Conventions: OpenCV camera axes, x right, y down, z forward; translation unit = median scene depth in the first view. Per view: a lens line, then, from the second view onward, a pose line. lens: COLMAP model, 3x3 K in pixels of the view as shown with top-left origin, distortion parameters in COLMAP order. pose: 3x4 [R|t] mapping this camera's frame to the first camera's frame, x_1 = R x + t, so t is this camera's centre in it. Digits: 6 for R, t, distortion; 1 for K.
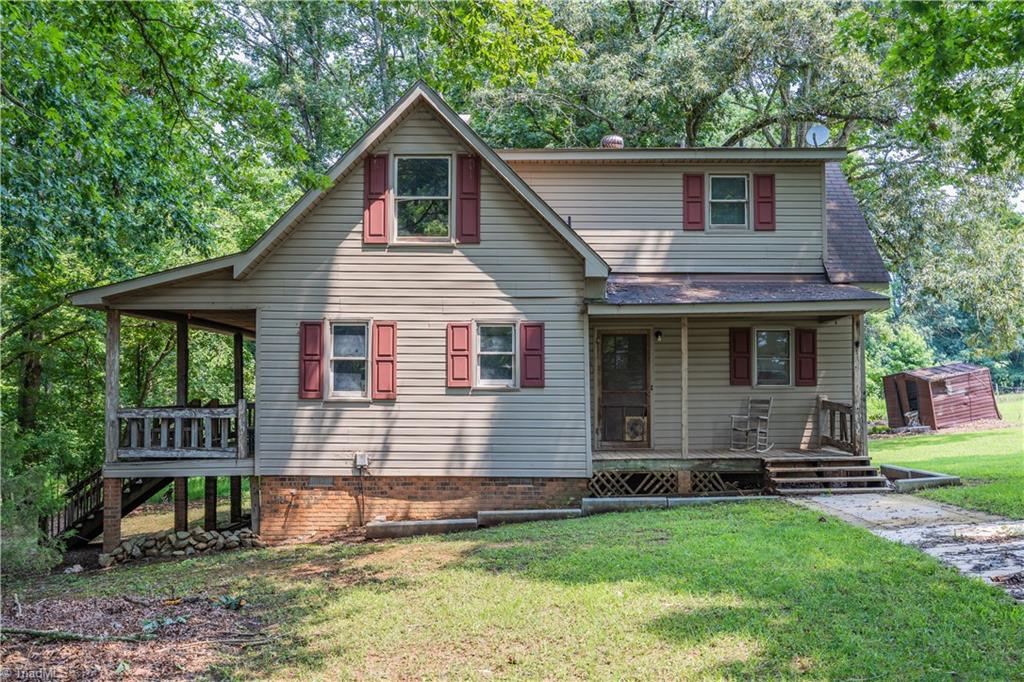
lens RADIAL K [[1009.6, 0, 512.0], [0, 1009.6, 341.0], [0, 0, 1]] dist [-0.001553, -0.002011]
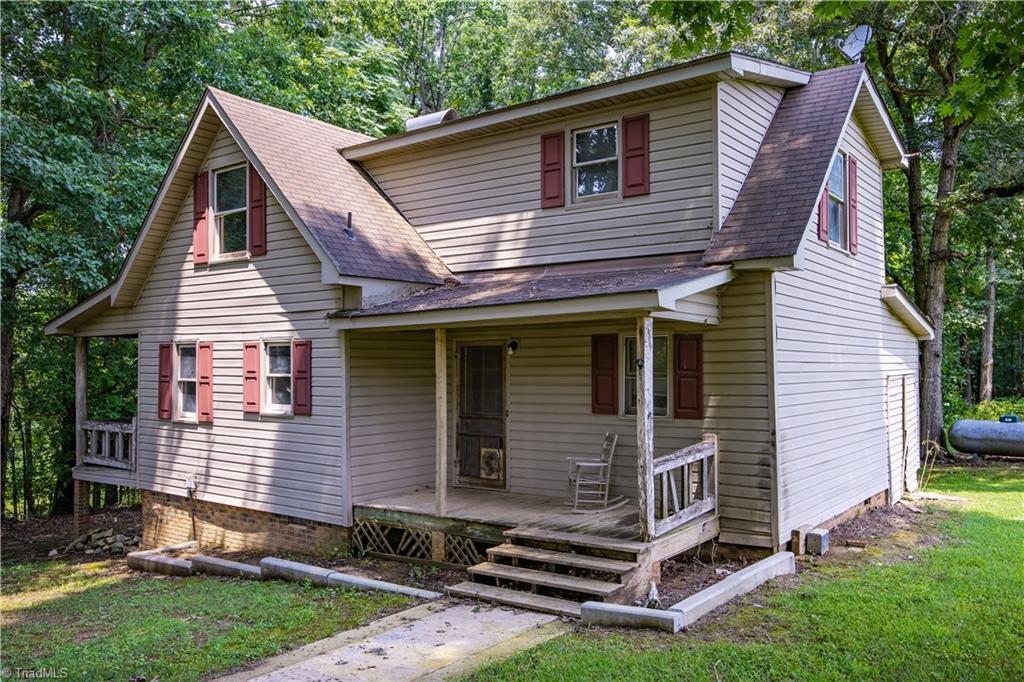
lens RADIAL K [[801.1, 0, 512.0], [0, 801.1, 341.0], [0, 0, 1]] dist [-0.004512, 0.001818]
pose [[0.801946, -0.020974, -0.597028, 0.574544], [0.034694, 0.999332, 0.011494, -0.019543], [0.596388, -0.029931, 0.802138, 0.553735]]
